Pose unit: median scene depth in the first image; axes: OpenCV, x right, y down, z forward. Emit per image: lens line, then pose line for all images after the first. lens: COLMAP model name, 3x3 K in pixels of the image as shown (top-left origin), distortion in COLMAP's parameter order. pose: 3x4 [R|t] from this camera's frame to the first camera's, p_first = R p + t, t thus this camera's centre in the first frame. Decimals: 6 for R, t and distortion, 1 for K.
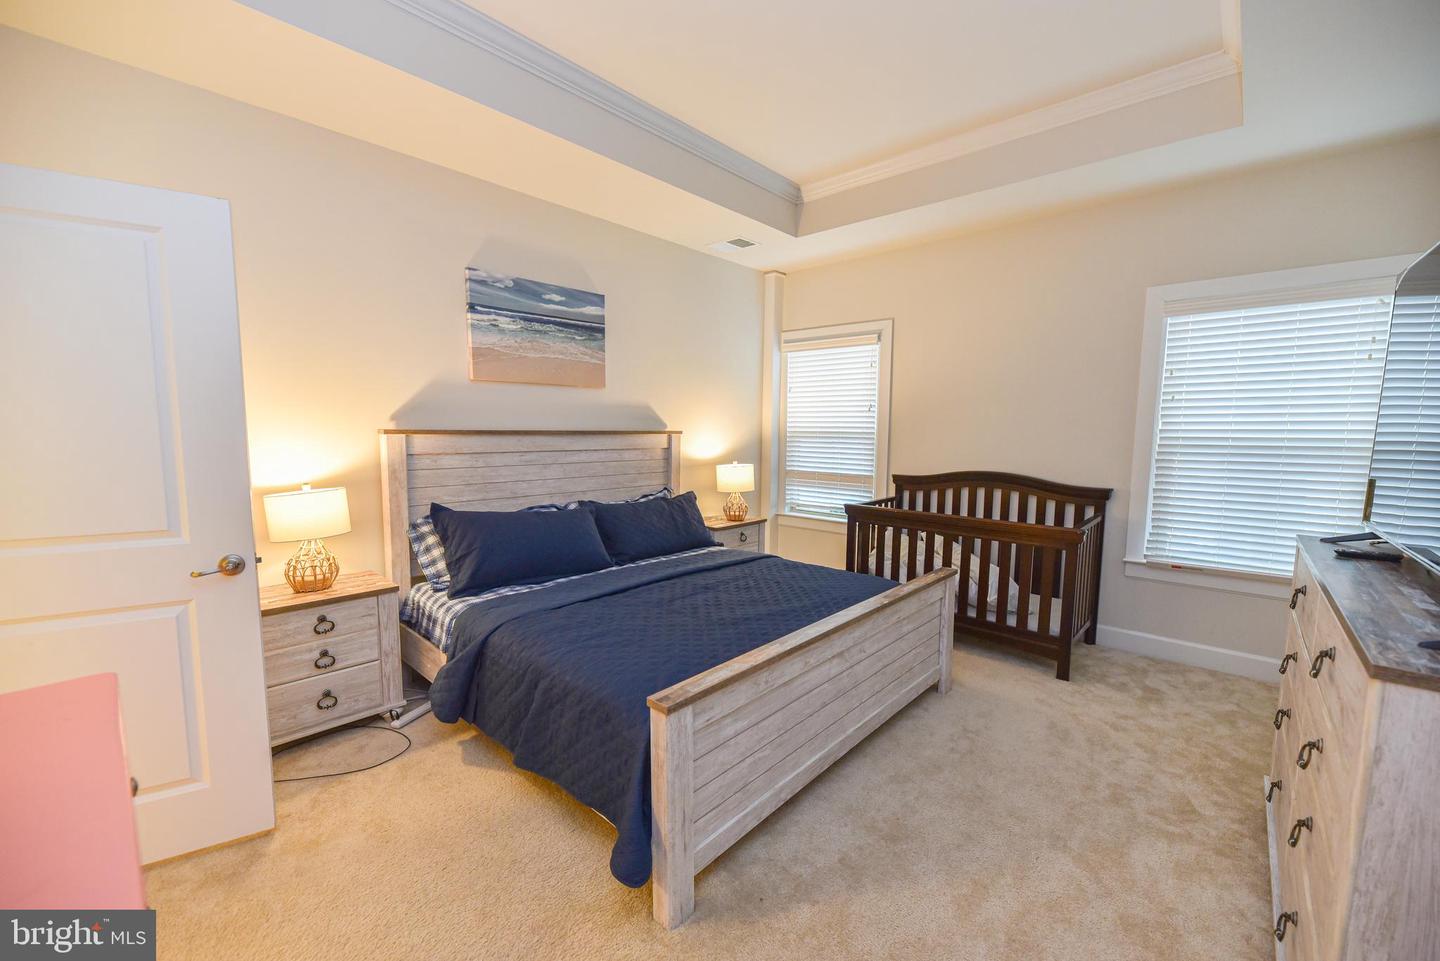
lens RADIAL K [[582.5, 0, 734.8], [0, 582.5, 485.8], [0, 0, 1]] dist [0.001717, -0.004466]
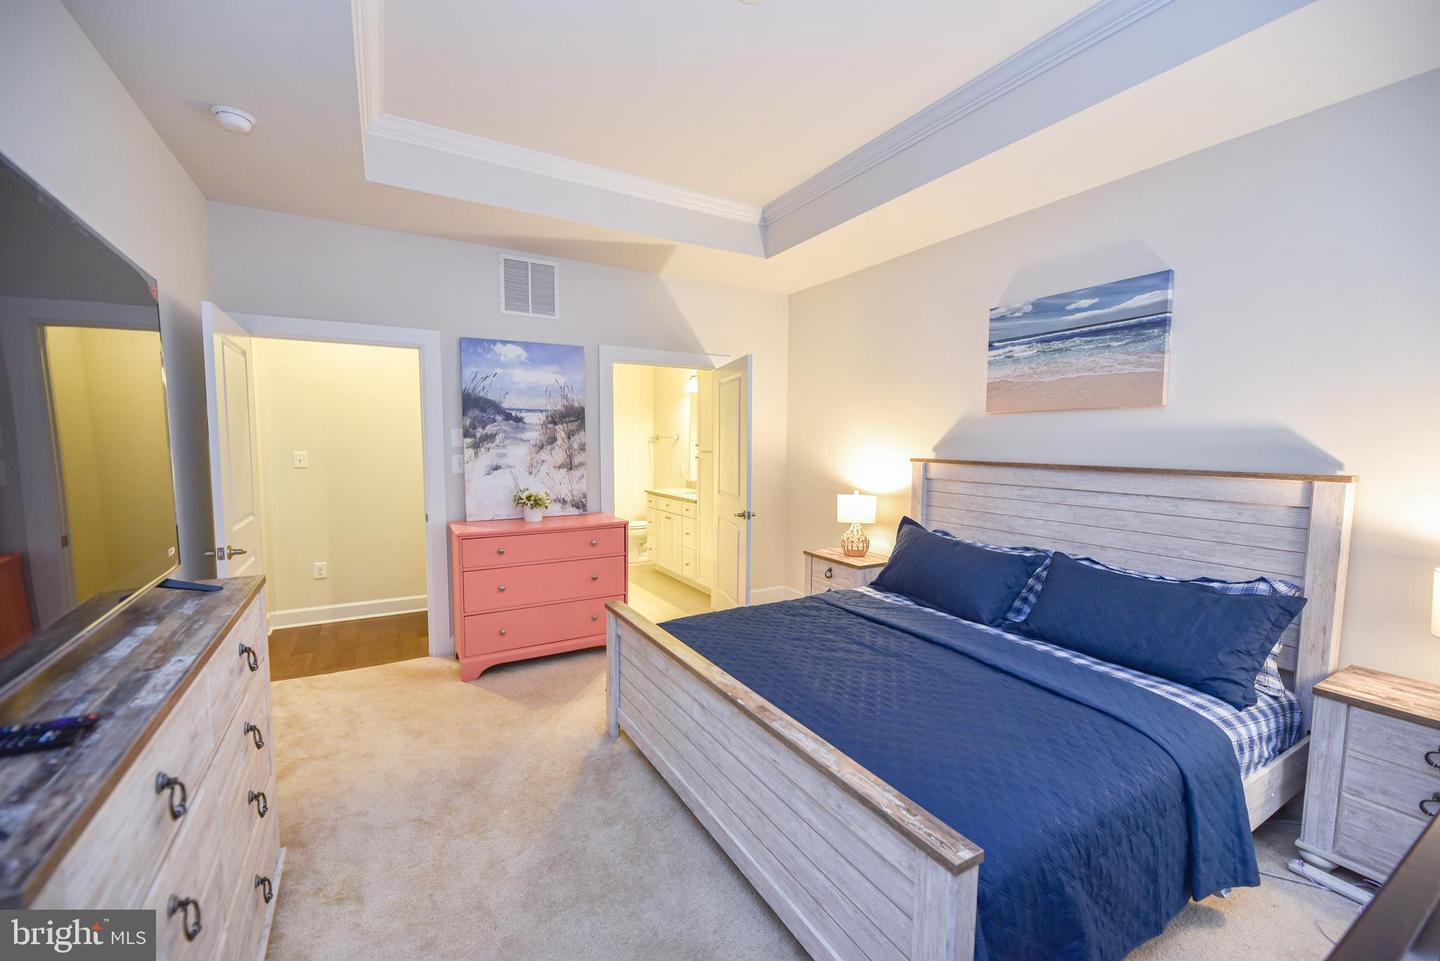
lens RADIAL K [[582.5, 0, 732.3], [0, 582.5, 480.8], [0, 0, 1]] dist [0.001717, -0.004466]
pose [[-0.303969, 0.030531, -0.952193, 0.654166], [-0.132756, 0.988377, 0.074071, -0.074006], [0.943387, 0.148925, -0.296383, 0.842650]]
